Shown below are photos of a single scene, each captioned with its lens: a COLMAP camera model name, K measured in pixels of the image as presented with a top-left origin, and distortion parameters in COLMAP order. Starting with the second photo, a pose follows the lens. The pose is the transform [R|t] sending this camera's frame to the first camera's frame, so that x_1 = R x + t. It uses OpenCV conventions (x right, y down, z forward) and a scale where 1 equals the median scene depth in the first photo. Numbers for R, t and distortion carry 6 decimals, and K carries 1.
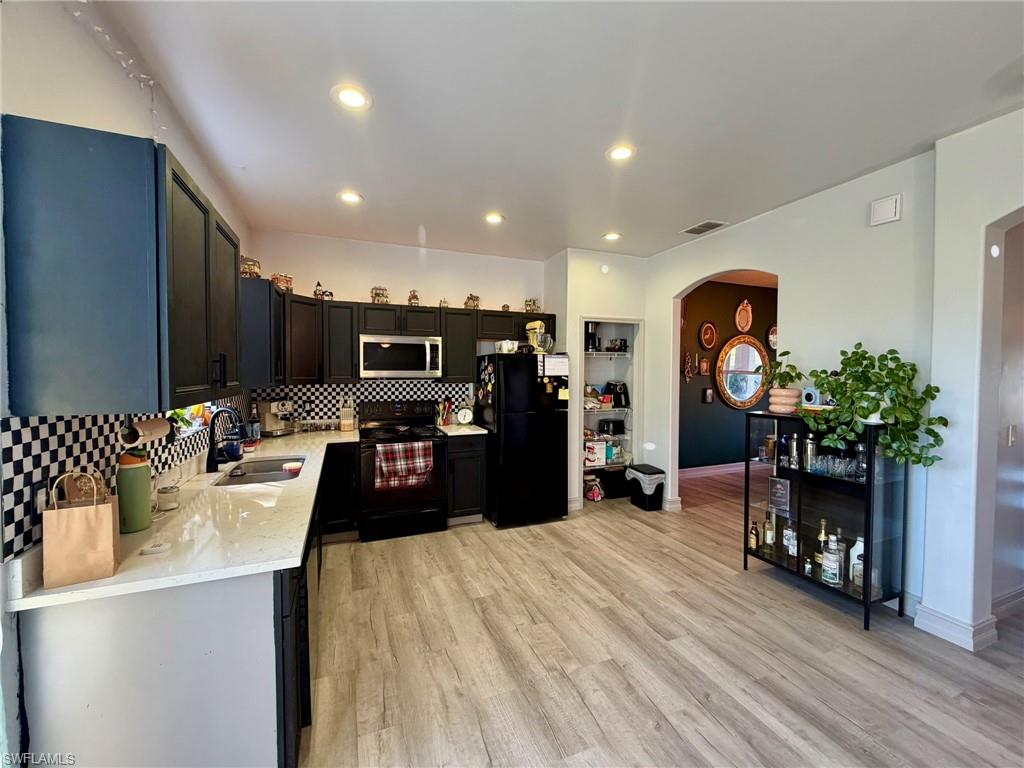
lens RADIAL K [[417.7, 0, 514.1], [0, 417.7, 383.6], [0, 0, 1]] dist [0.000078, 0.000365]
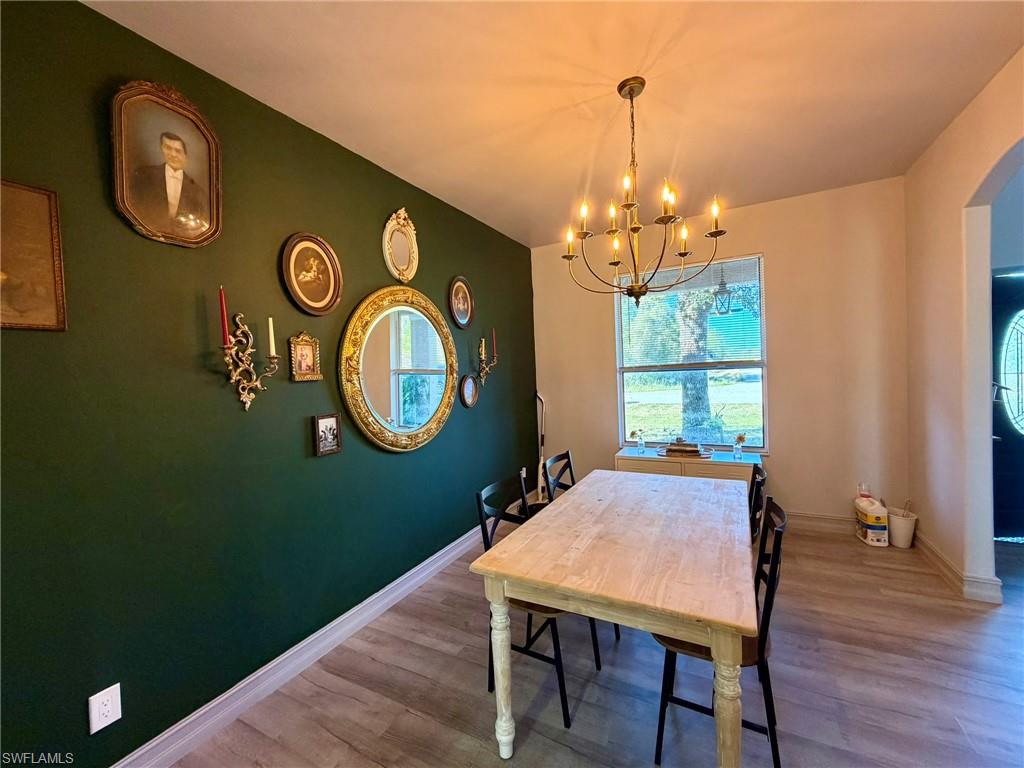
lens RADIAL K [[417.7, 0, 509.7], [0, 417.7, 382.6], [0, 0, 1]] dist [0.000078, 0.000365]
pose [[0.773108, -0.057523, 0.631660, 0.543699], [0.066956, 0.997716, 0.008908, -0.015530], [-0.630730, 0.035406, 0.775194, 0.909614]]
